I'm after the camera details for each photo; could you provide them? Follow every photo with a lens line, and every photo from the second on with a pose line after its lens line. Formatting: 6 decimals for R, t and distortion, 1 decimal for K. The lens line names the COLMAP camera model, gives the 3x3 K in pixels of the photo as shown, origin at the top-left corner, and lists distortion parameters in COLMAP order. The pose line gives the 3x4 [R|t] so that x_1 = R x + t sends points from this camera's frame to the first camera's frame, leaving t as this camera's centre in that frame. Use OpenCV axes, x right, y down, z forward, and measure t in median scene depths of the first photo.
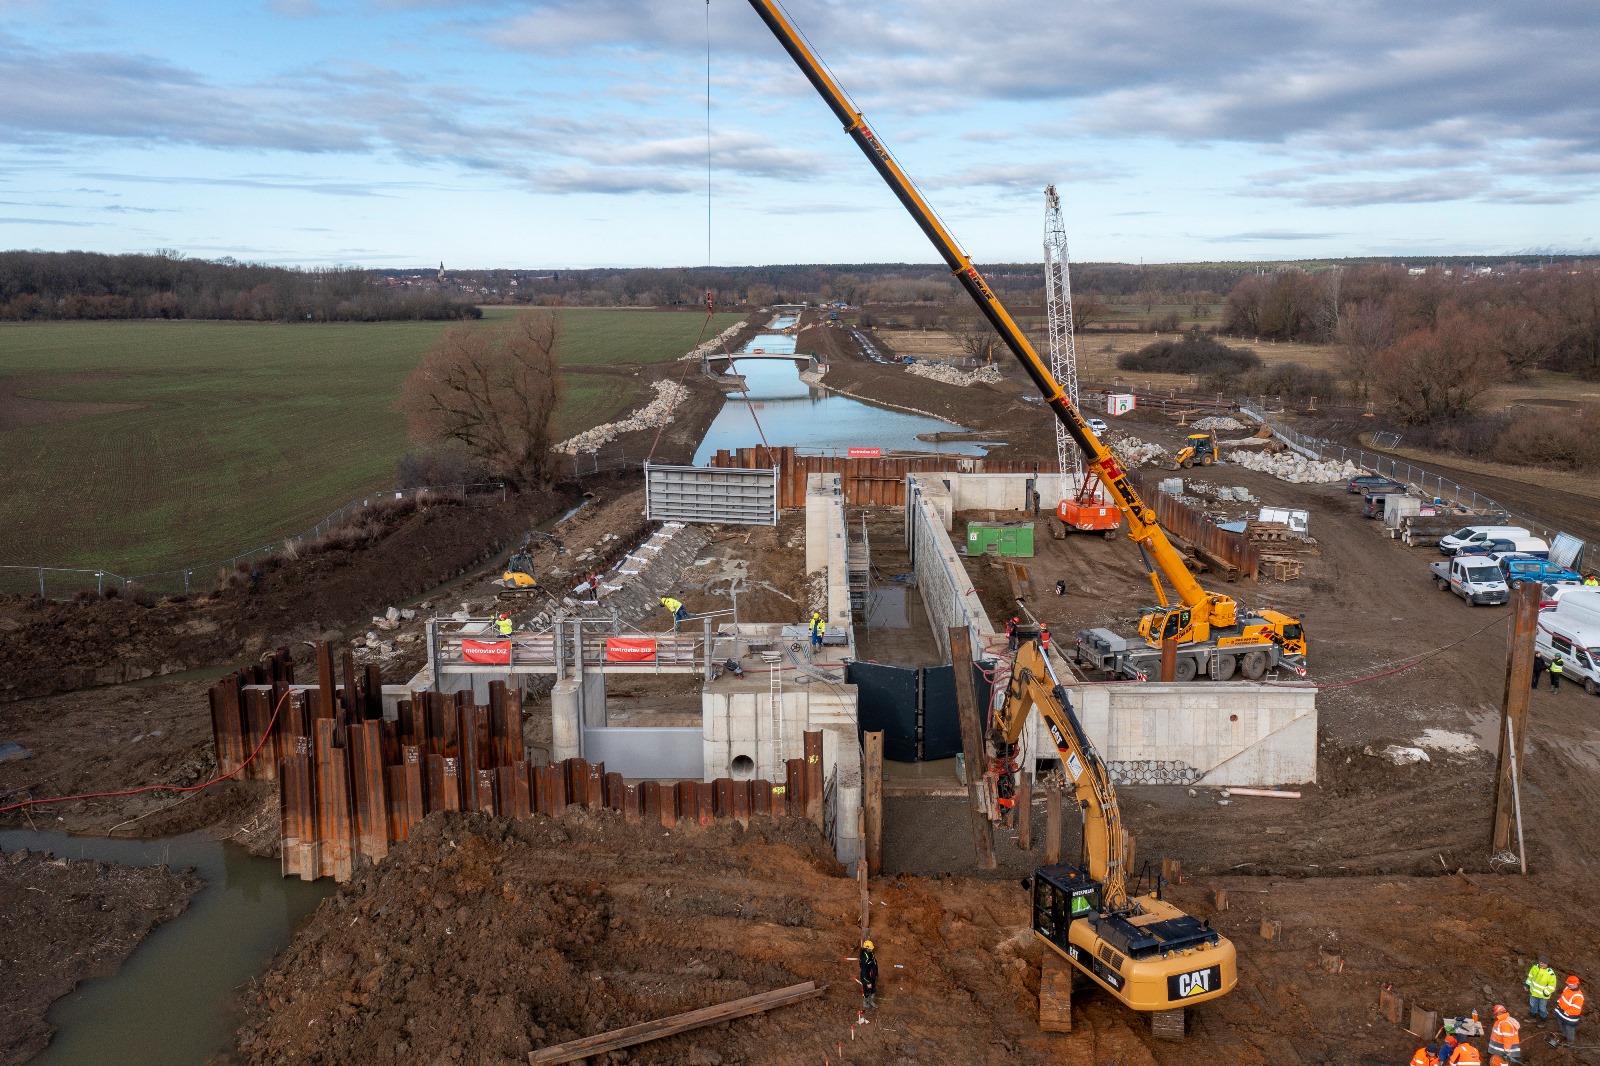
lens RADIAL K [[1269.0, 0, 802.4], [0, 1269.0, 538.7], [0, 0, 1]] dist [0.015945, 0.002454]
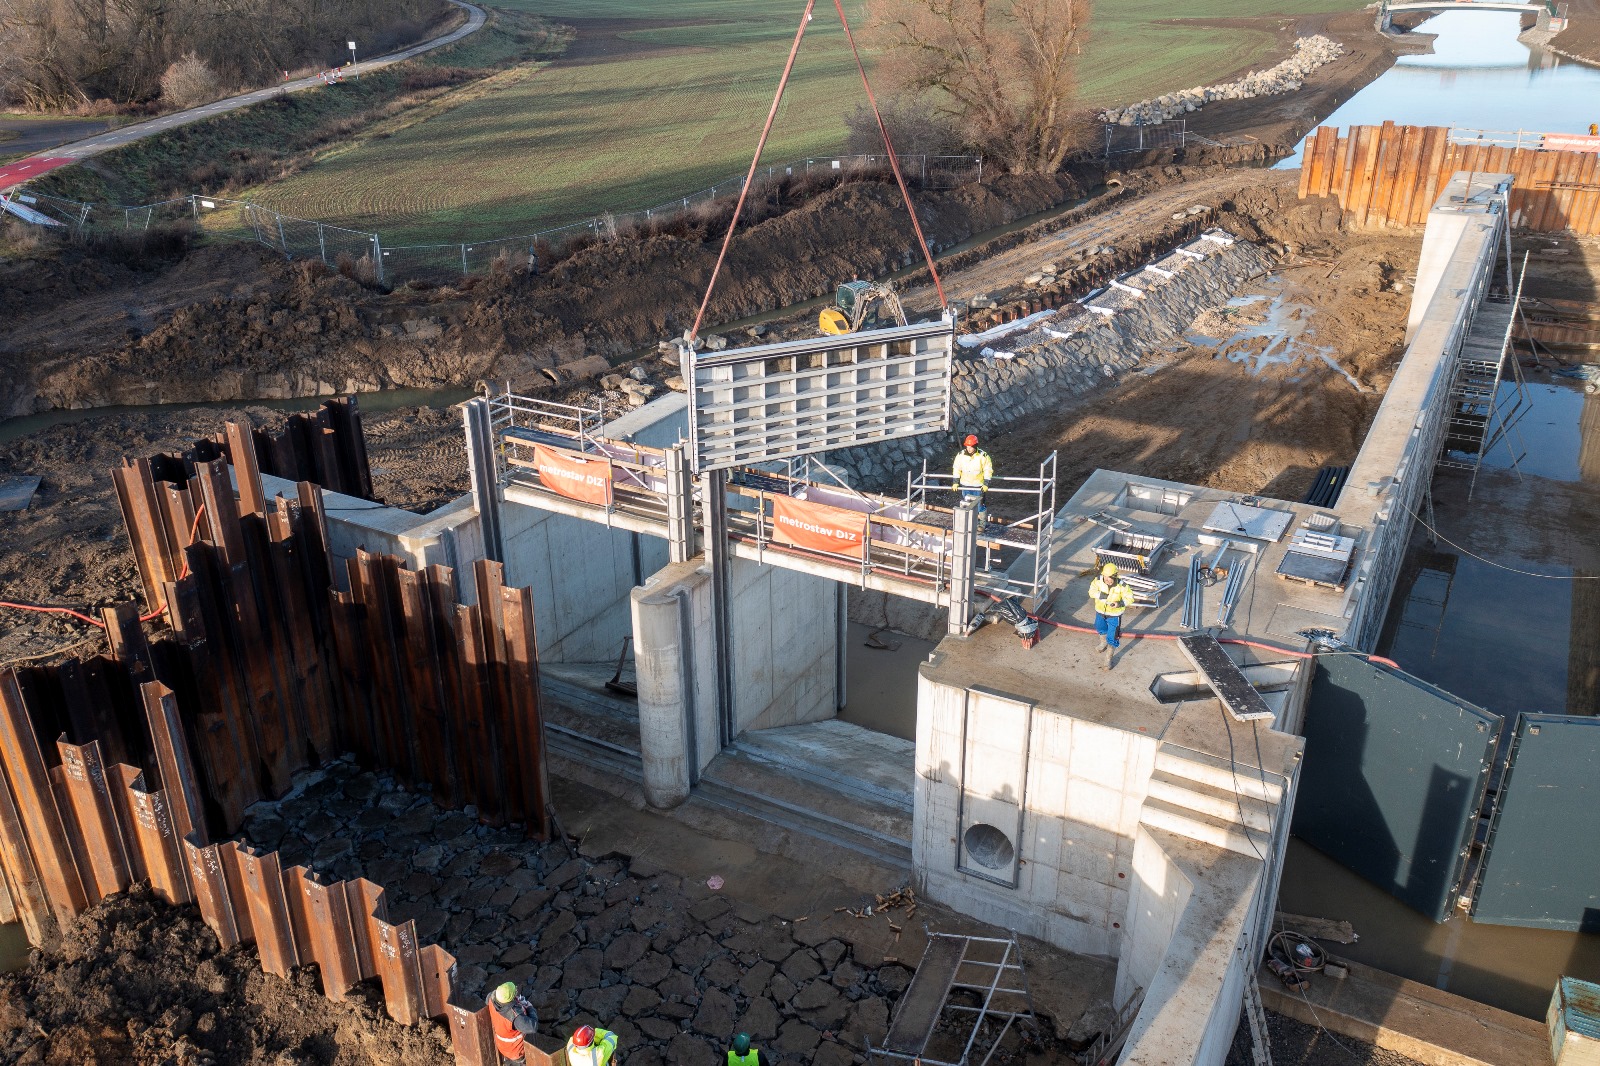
lens RADIAL K [[1269.0, 0, 796.5], [0, 1269.0, 530.4], [0, 0, 1]] dist [0.015945, 0.002454]
pose [[0.876094, 0.197409, -0.439873, 0.030710], [-0.088426, 0.962649, 0.255906, -0.014701], [0.473962, -0.185301, 0.860827, 0.284778]]
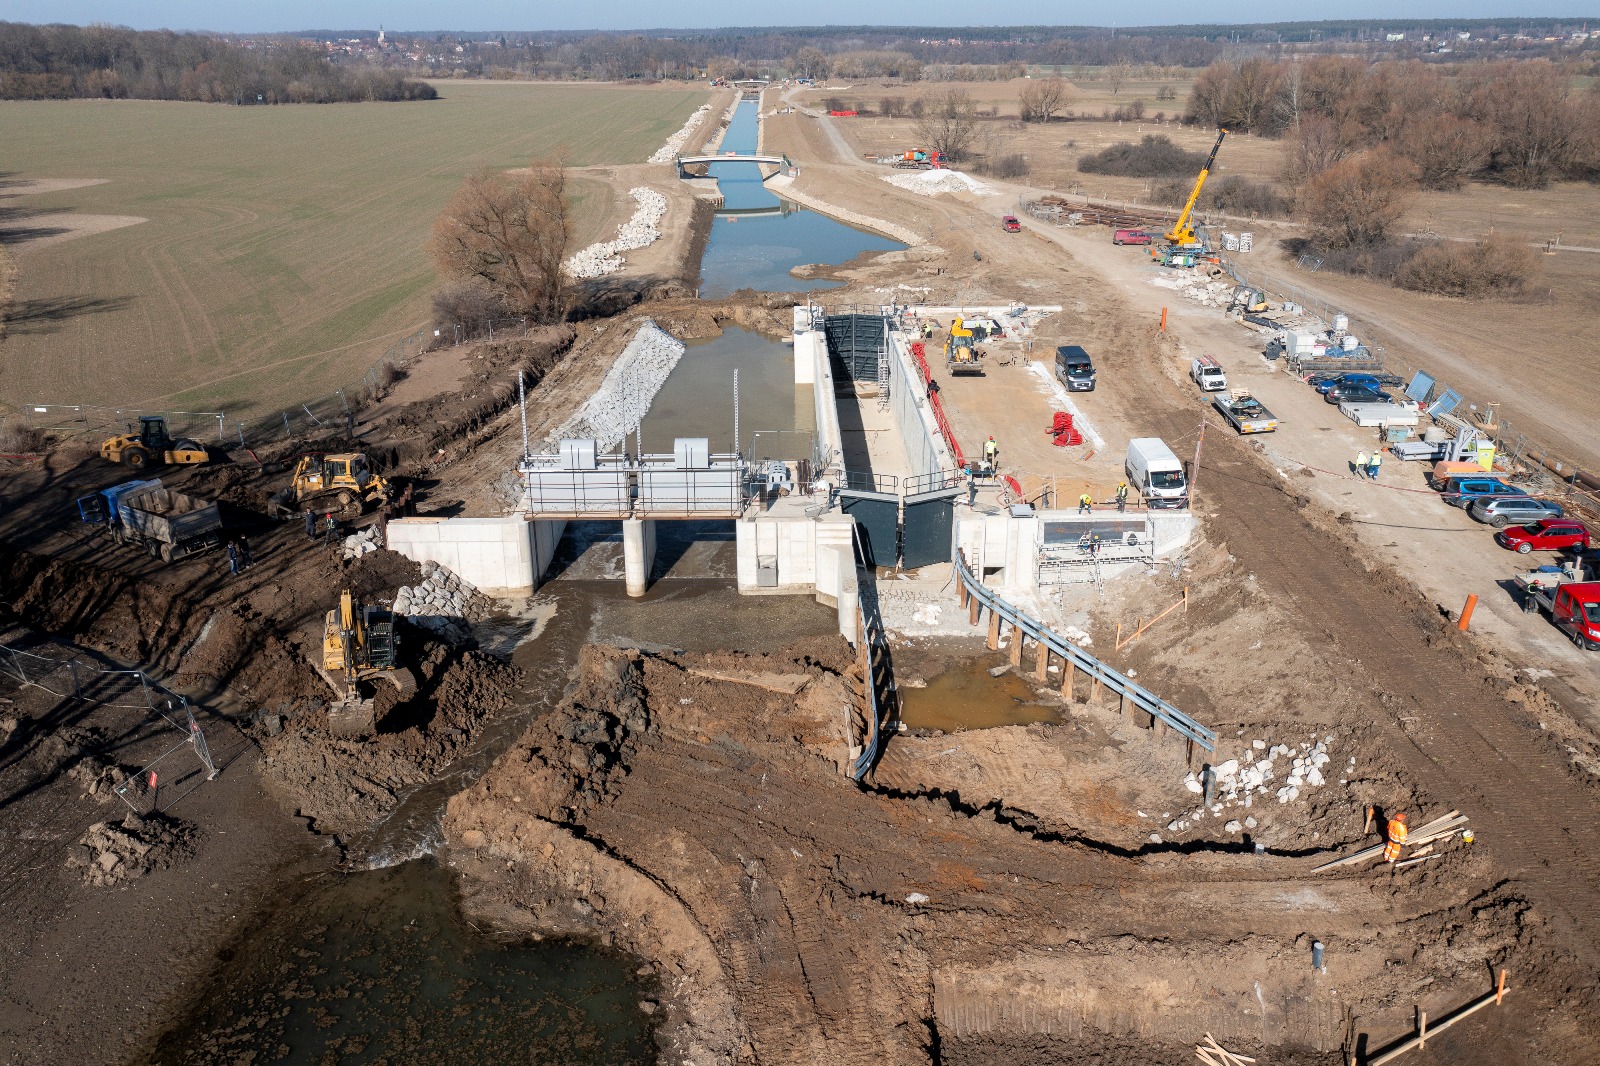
lens RADIAL K [[1269.0, 0, 799.9], [0, 1269.0, 531.2], [0, 0, 1]] dist [0.015945, 0.002454]
pose [[0.999579, -0.009927, 0.027262, -0.022467], [0.005246, 0.985996, 0.166686, -0.042362], [-0.028535, -0.166473, 0.985633, -0.148202]]
